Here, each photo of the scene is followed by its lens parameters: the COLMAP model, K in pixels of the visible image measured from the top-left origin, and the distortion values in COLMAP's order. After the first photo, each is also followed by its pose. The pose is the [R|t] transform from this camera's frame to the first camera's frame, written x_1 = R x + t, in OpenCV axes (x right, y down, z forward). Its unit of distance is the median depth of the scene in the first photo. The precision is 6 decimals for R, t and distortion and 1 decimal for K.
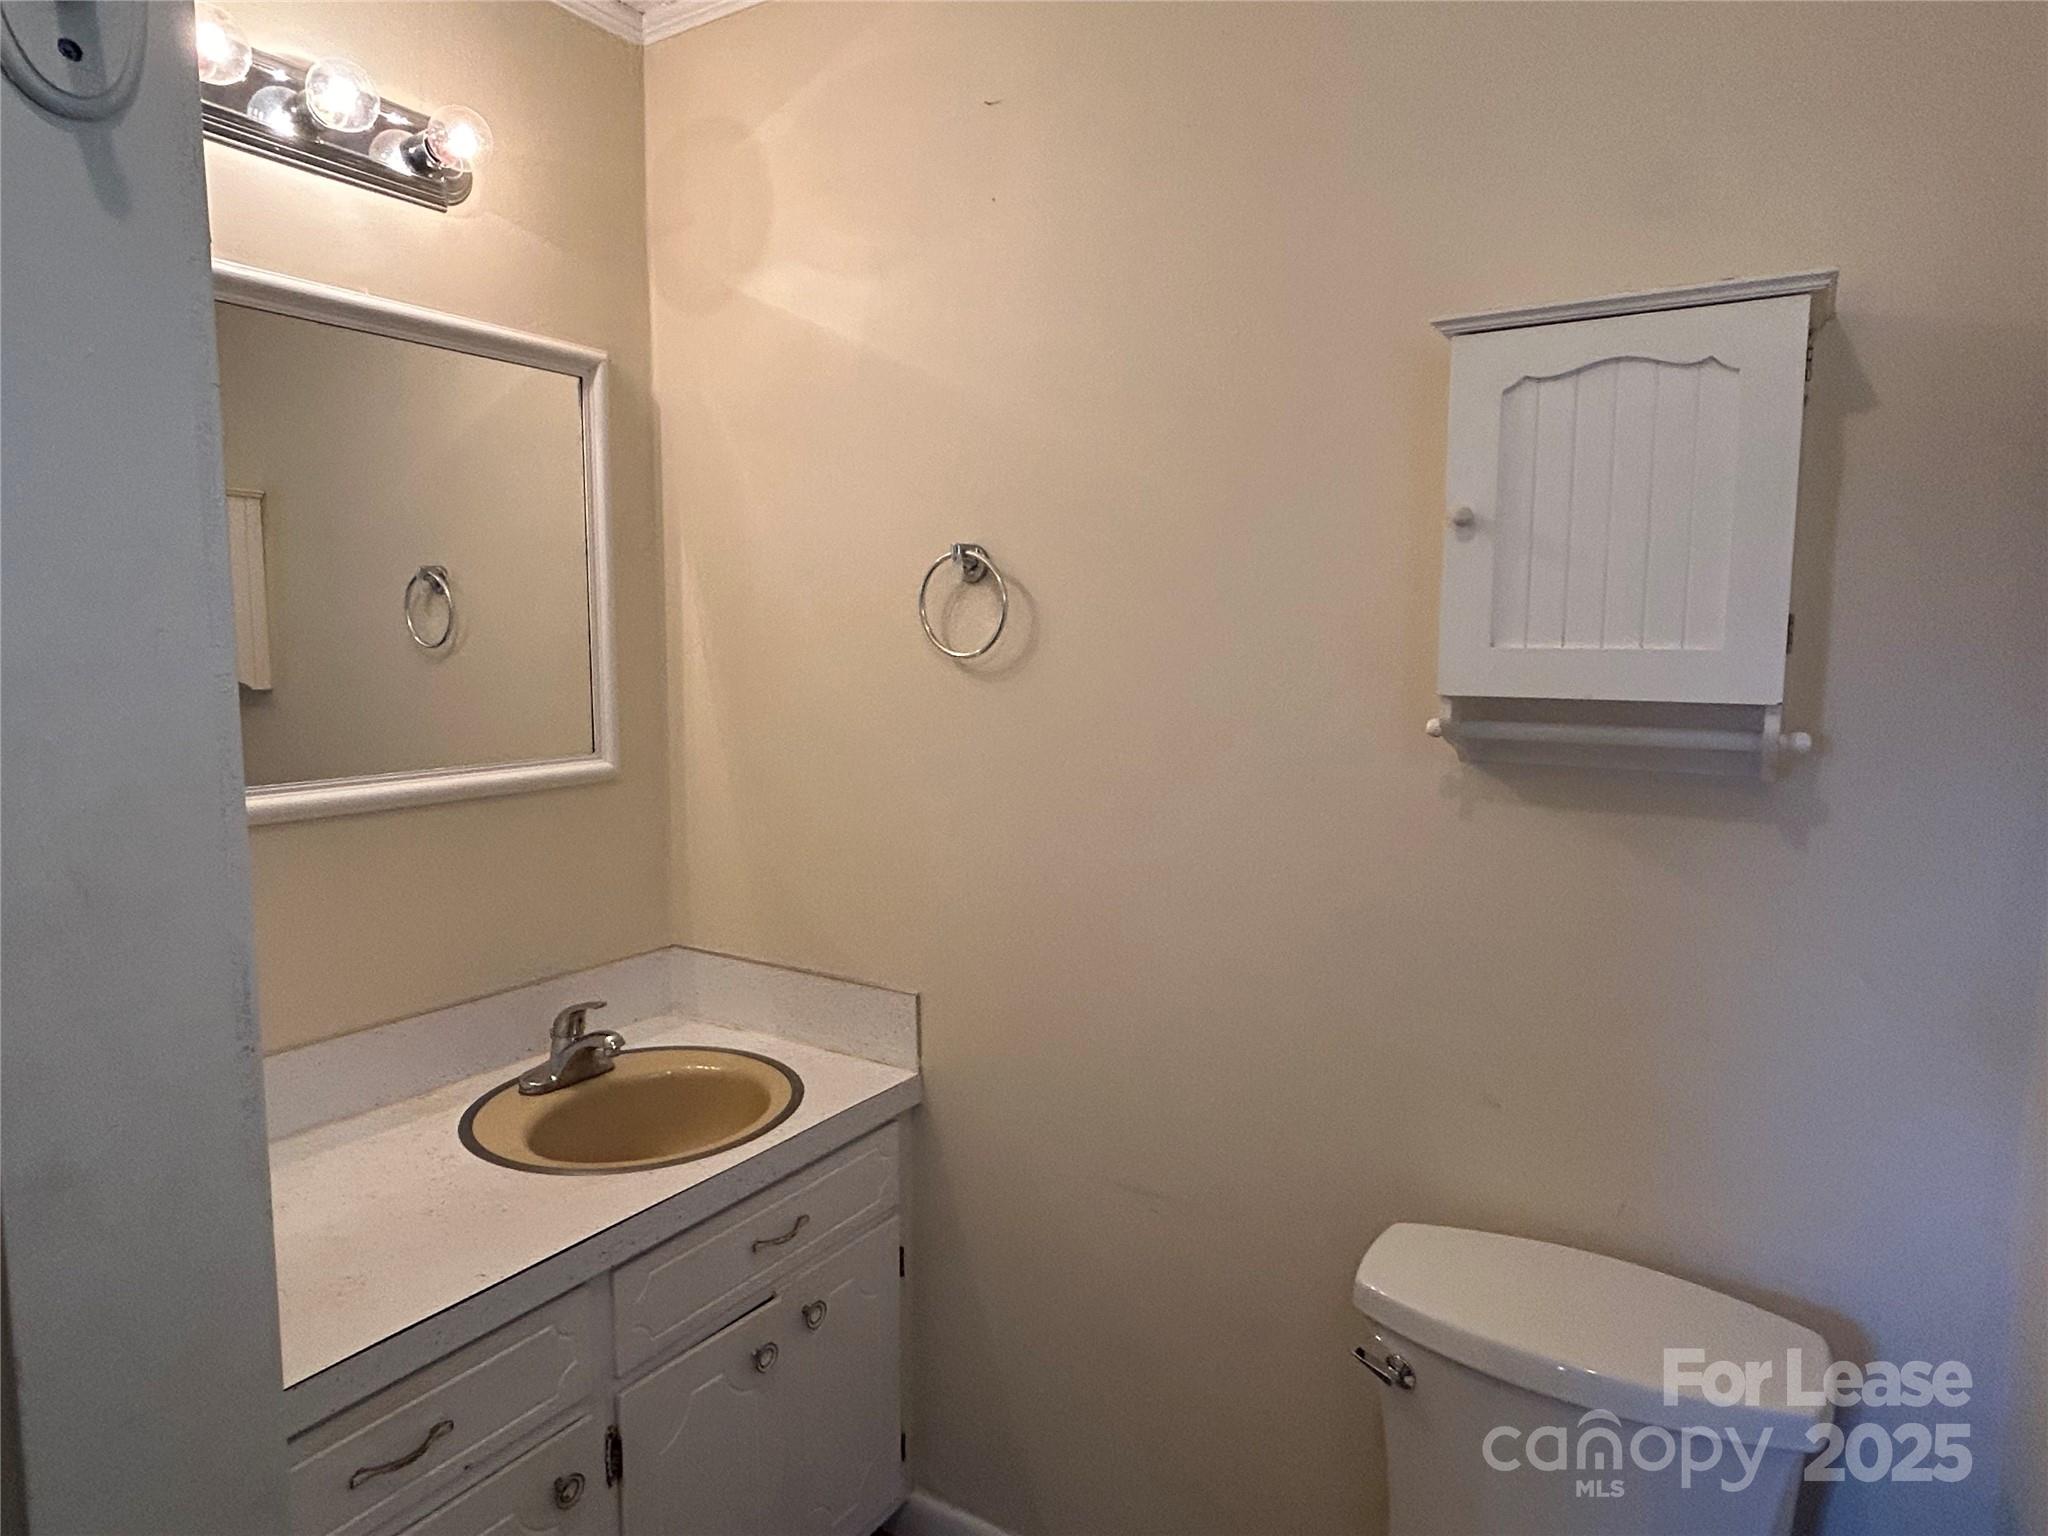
lens RADIAL K [[1213.9, 0, 1022.0], [0, 1213.9, 760.6], [0, 0, 1]] dist [-0.007896, 0.009486]
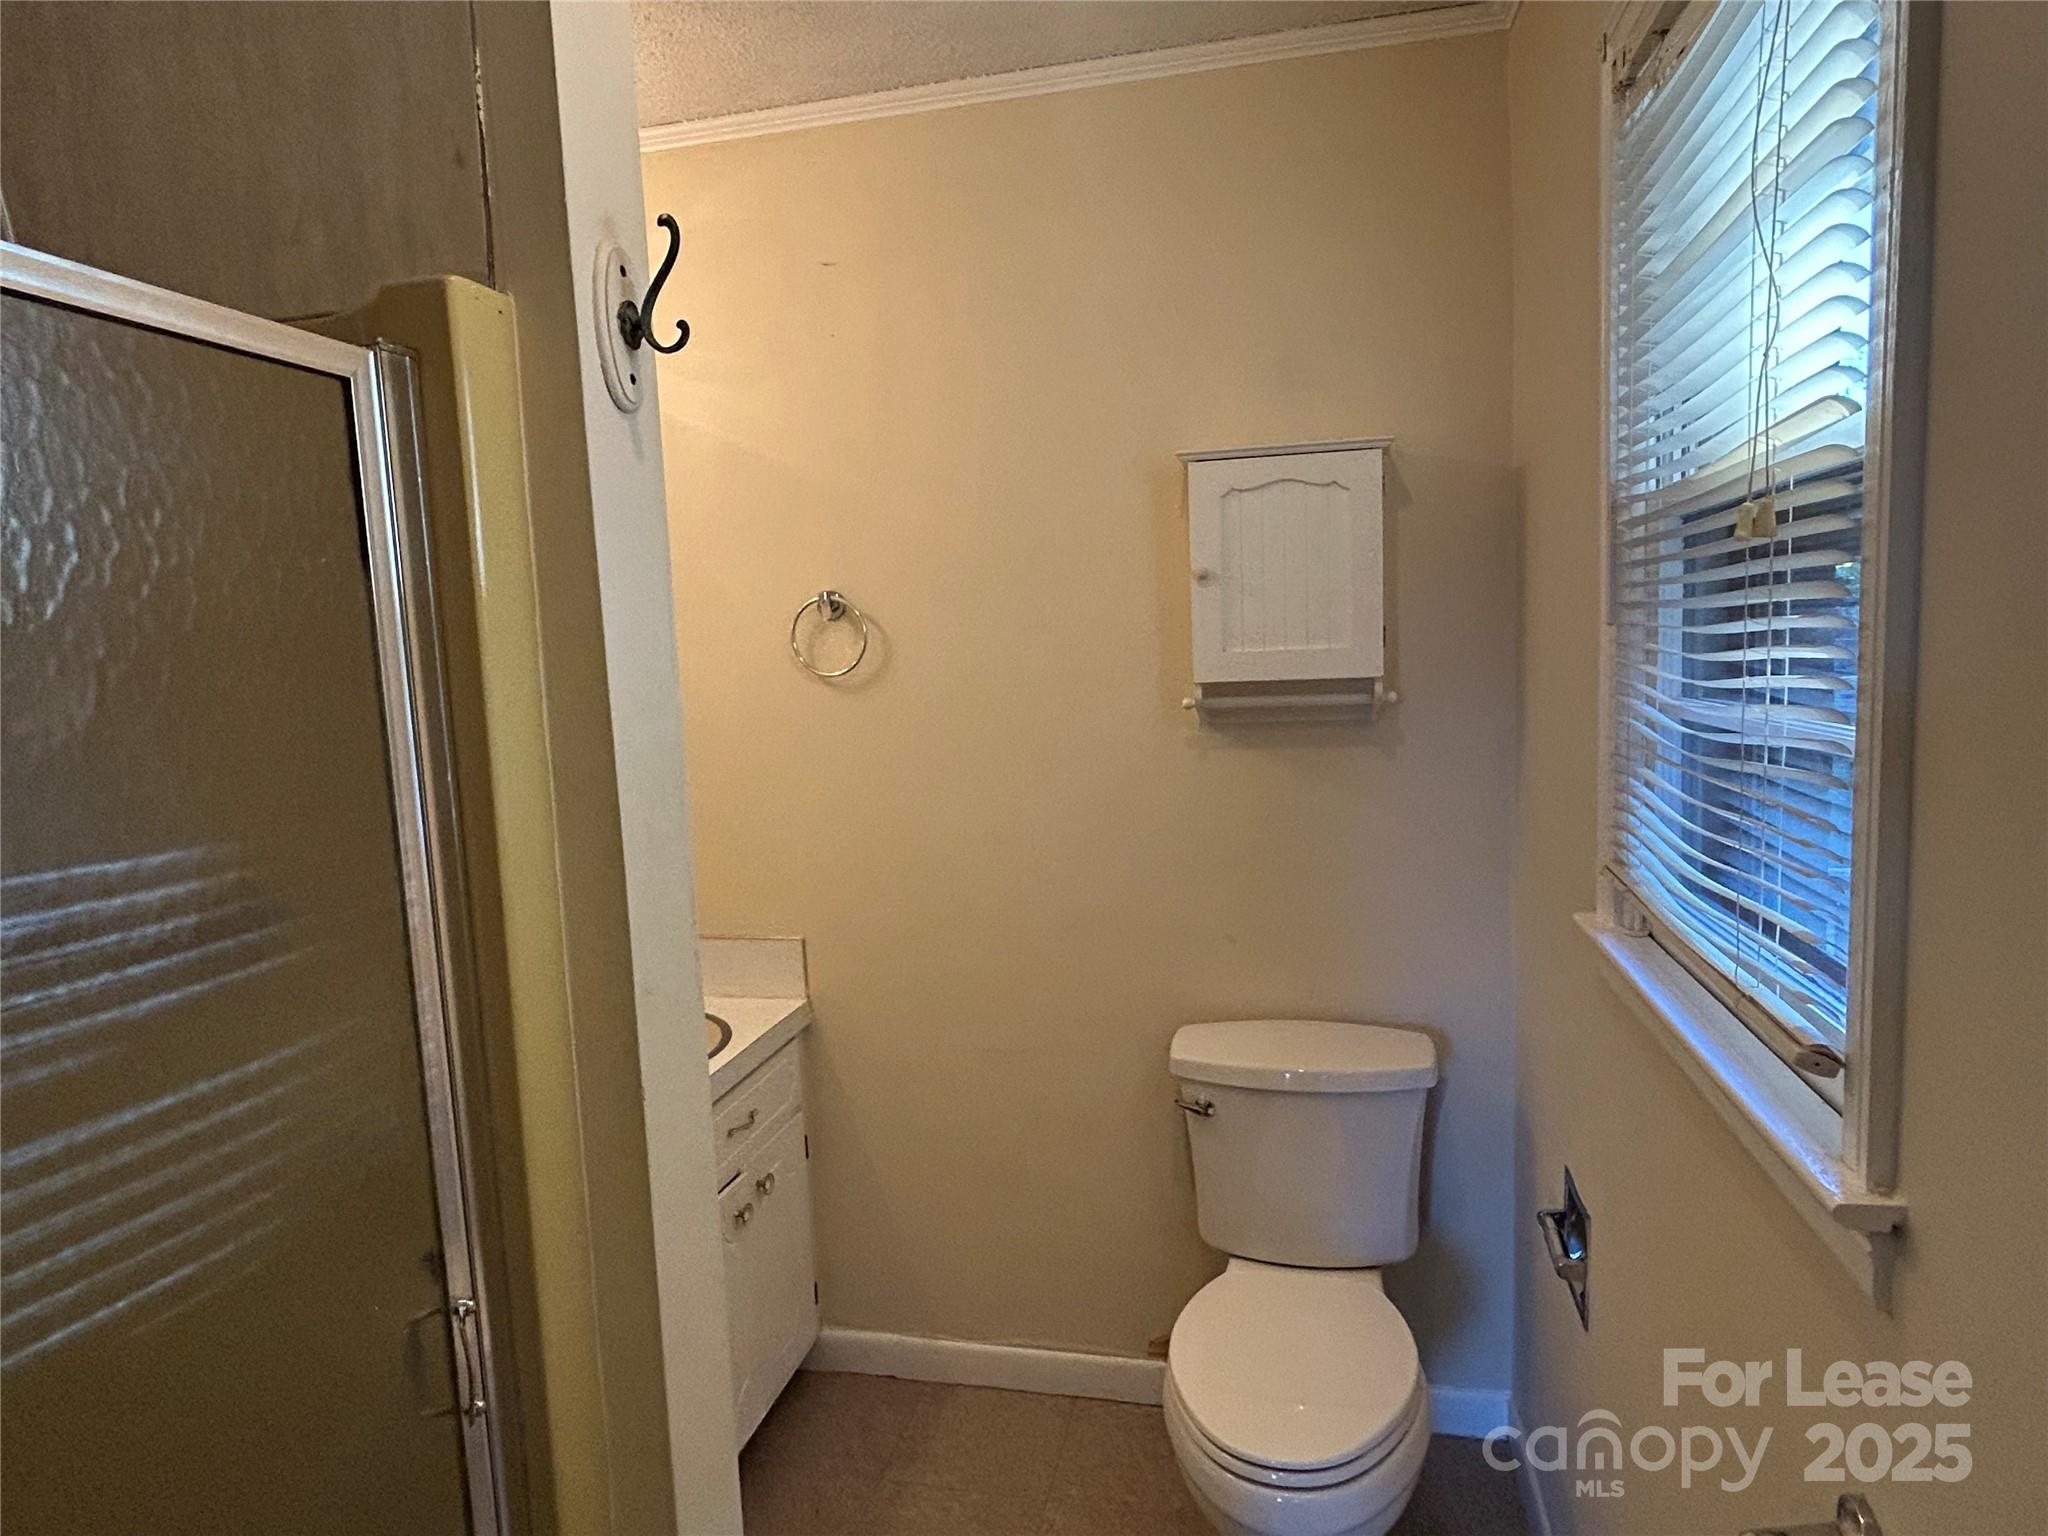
lens RADIAL K [[1213.9, 0, 1028.7], [0, 1213.9, 773.8], [0, 0, 1]] dist [-0.007896, 0.009486]
pose [[0.940798, -0.082949, 0.328662, -0.314436], [0.080661, 0.996528, 0.020615, 0.012164], [-0.329231, 0.007116, 0.944222, -0.348455]]
